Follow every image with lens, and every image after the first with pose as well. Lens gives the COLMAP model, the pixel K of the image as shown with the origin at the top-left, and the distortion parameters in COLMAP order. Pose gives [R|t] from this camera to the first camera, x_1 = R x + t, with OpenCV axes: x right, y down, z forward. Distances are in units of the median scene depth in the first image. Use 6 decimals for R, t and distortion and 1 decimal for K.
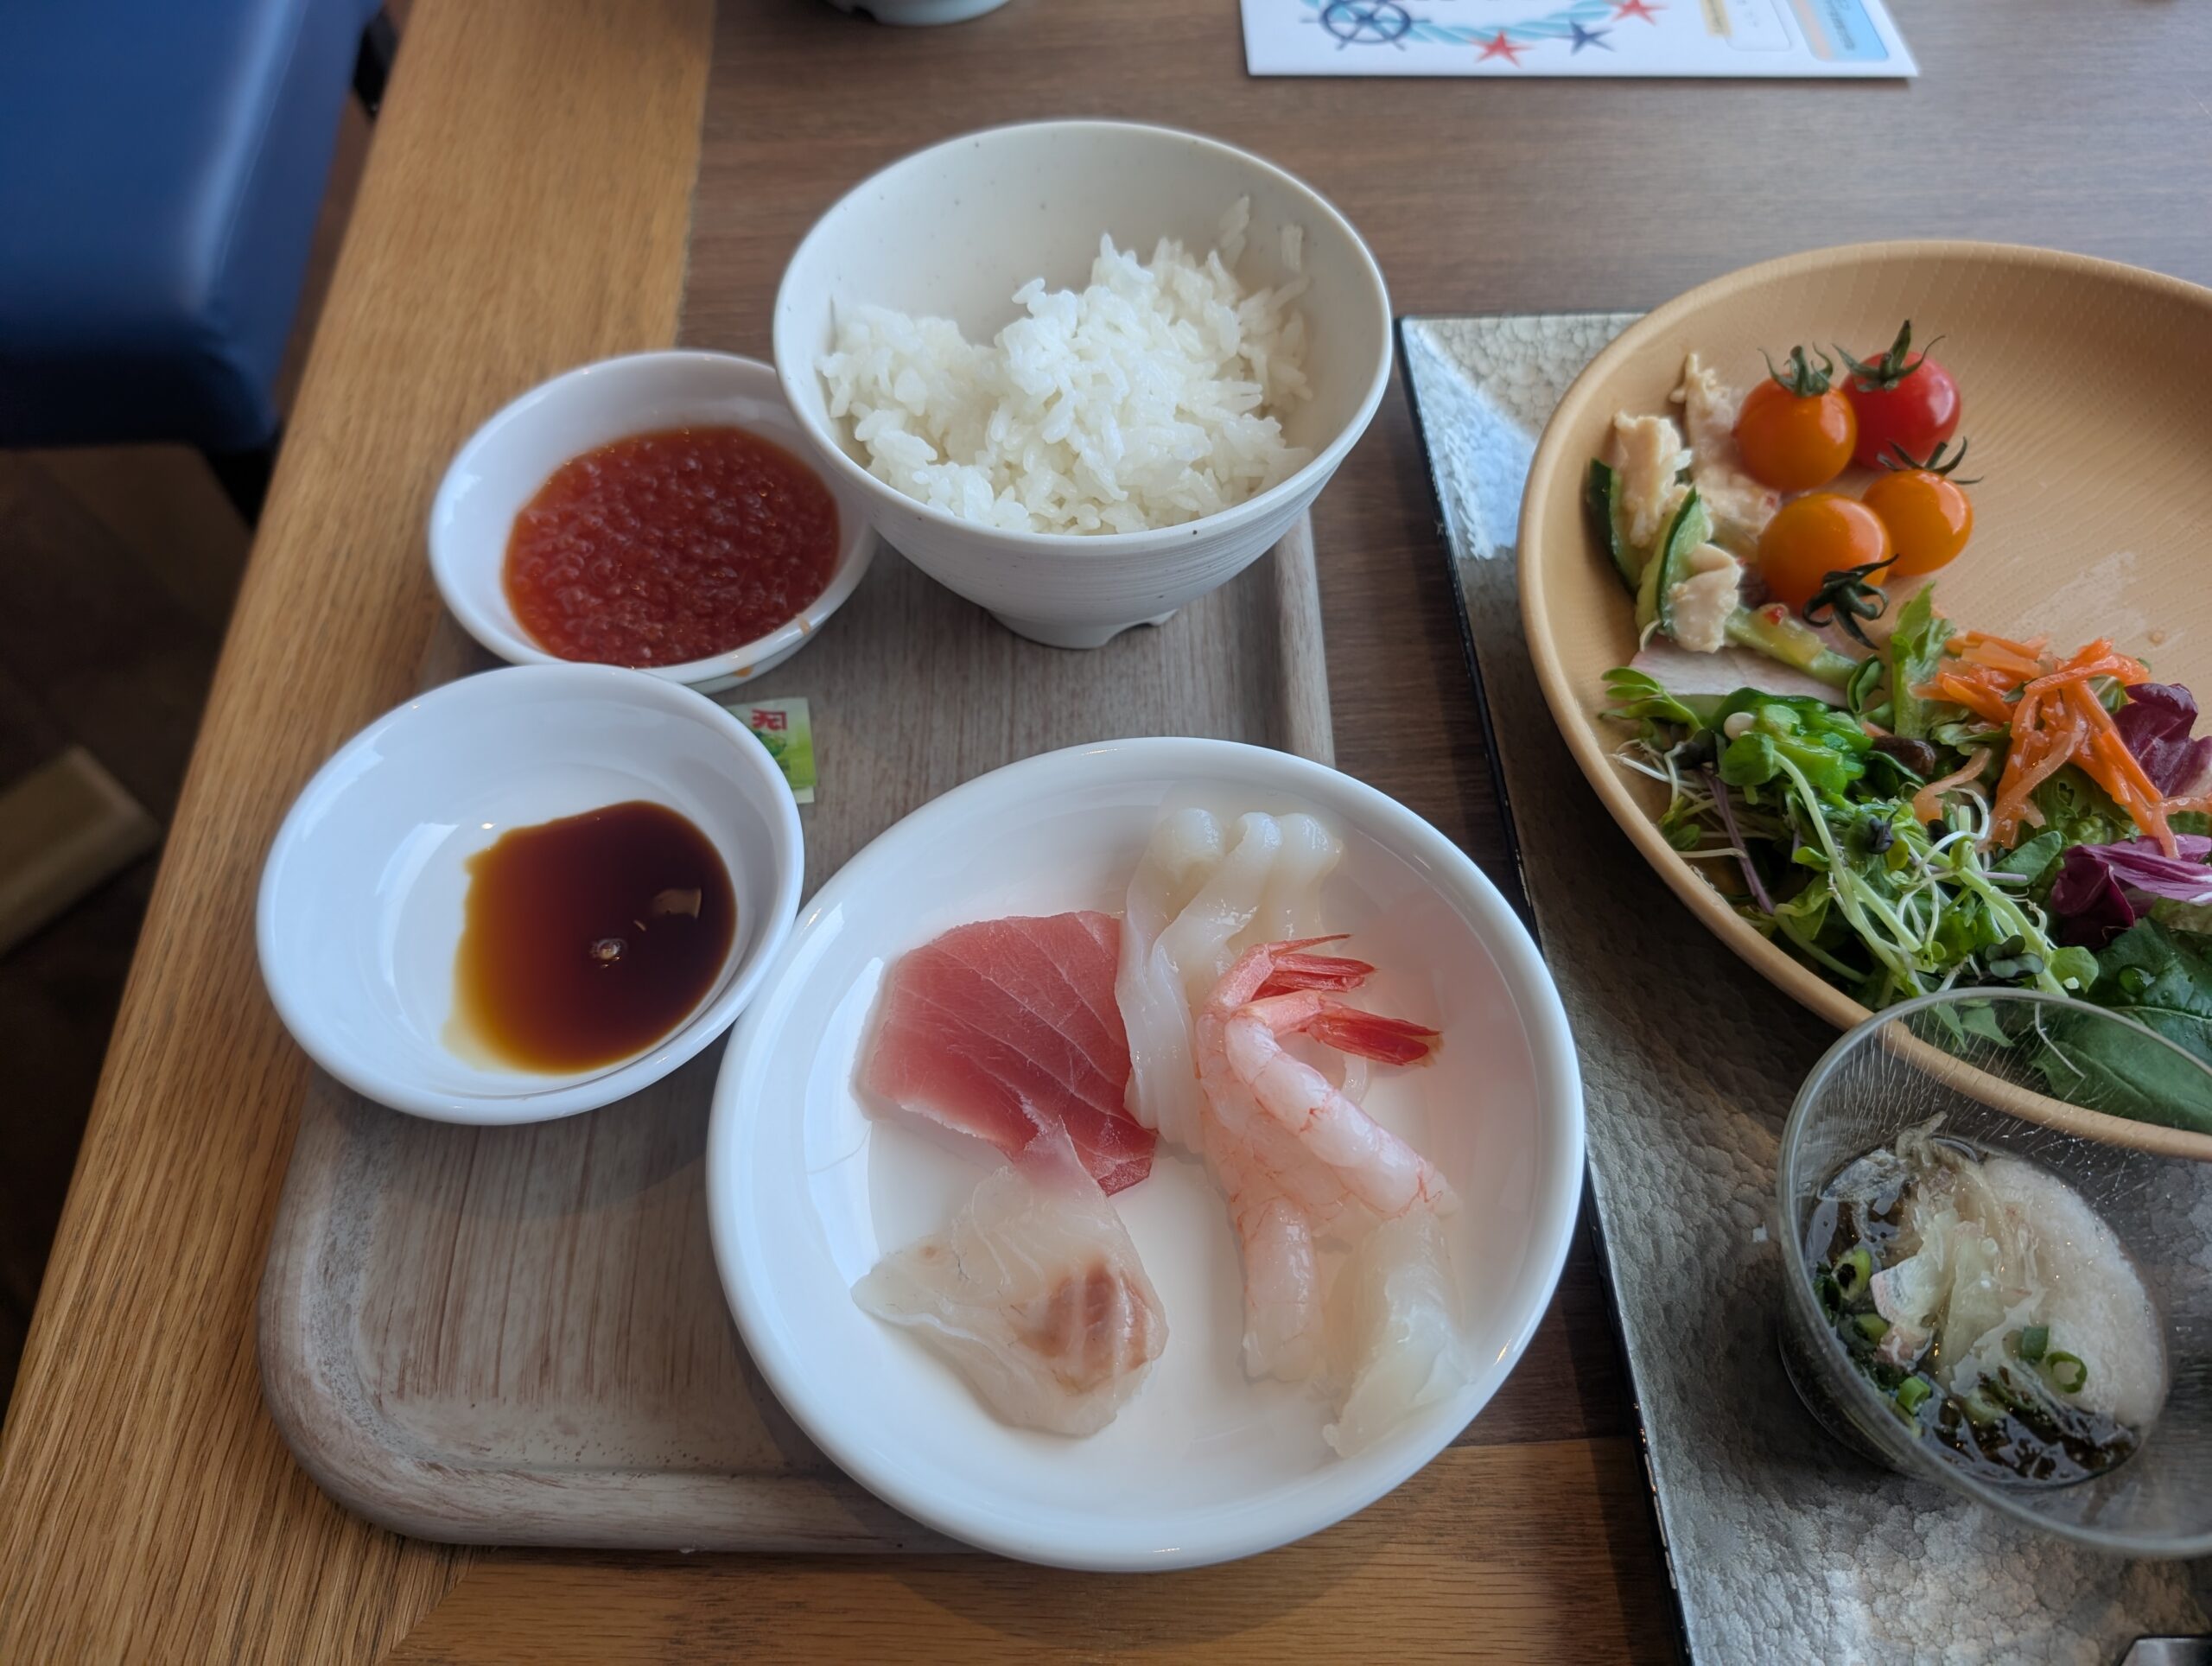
lens RADIAL K [[1551.2, 0, 1107.4], [0, 1551.2, 786.6], [0, 0, 1]] dist [0.000334, -0.005918]
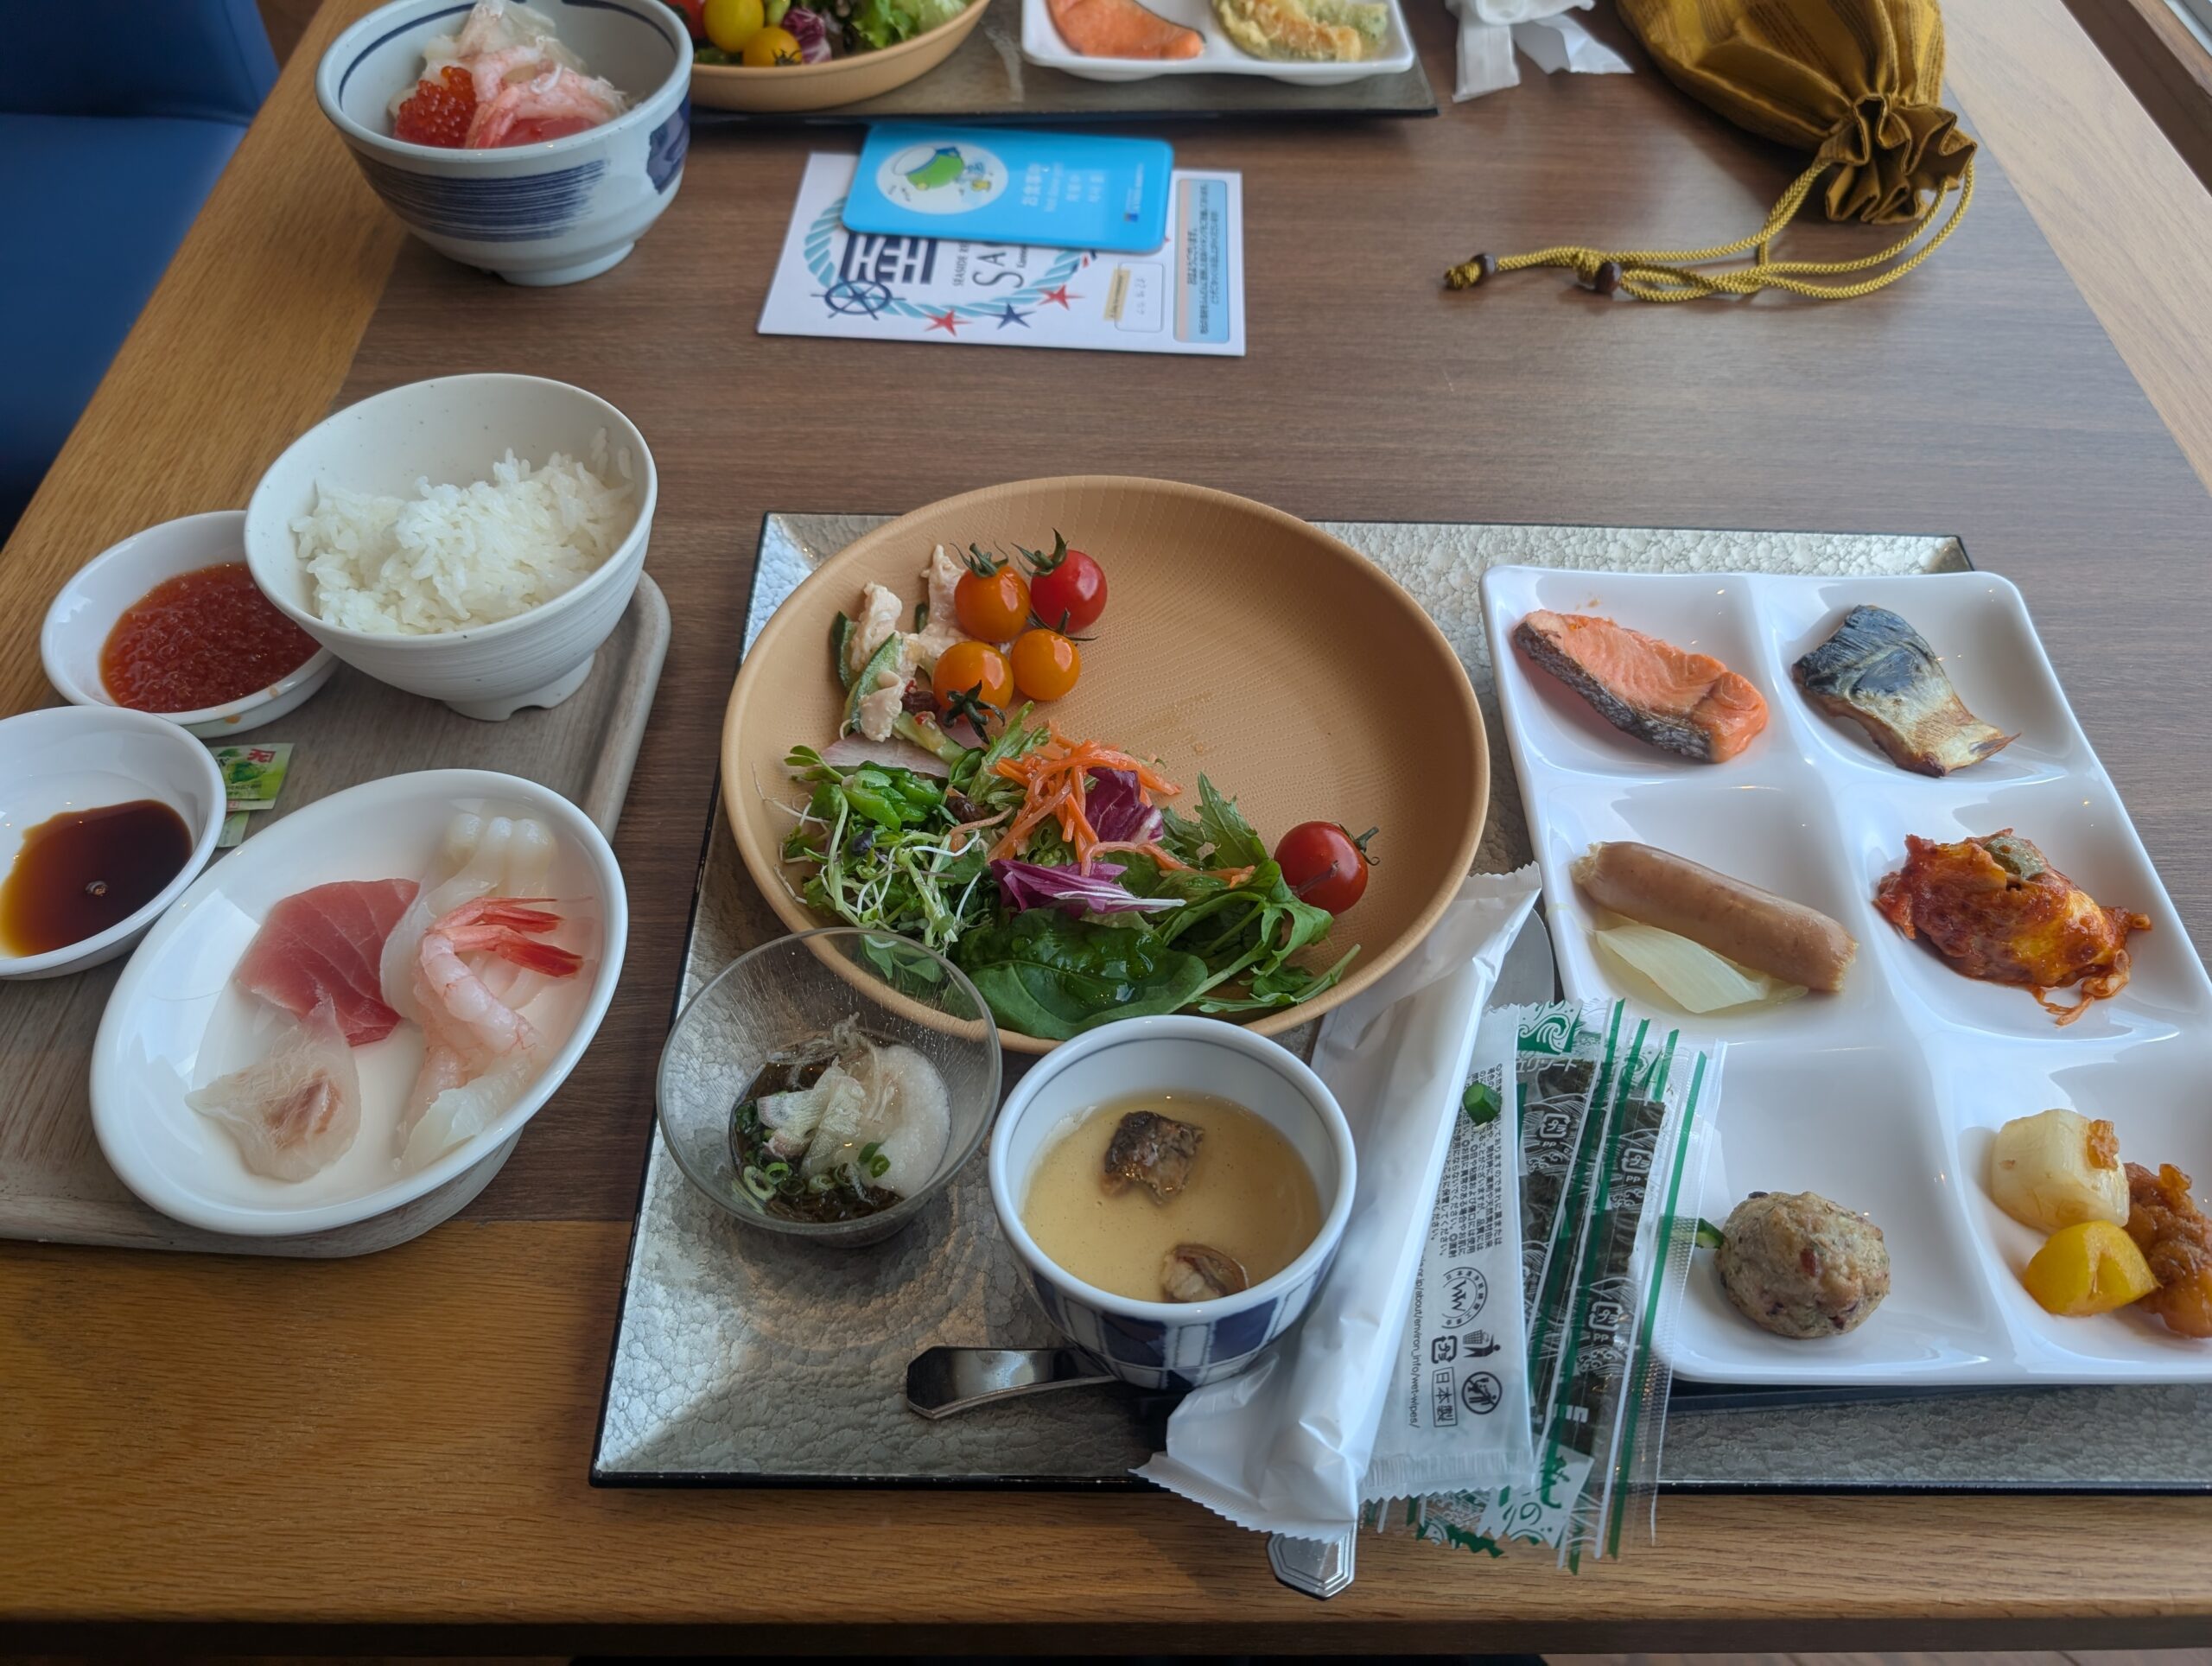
lens RADIAL K [[1565.6, 0, 1106.9], [0, 1565.6, 834.7], [0, 0, 1]] dist [0.022298, -0.007090]
pose [[0.998067, 0.052814, -0.032759, 0.663987], [-0.055267, 0.995330, -0.079139, 0.110276], [0.028427, 0.080797, 0.996325, -0.489948]]
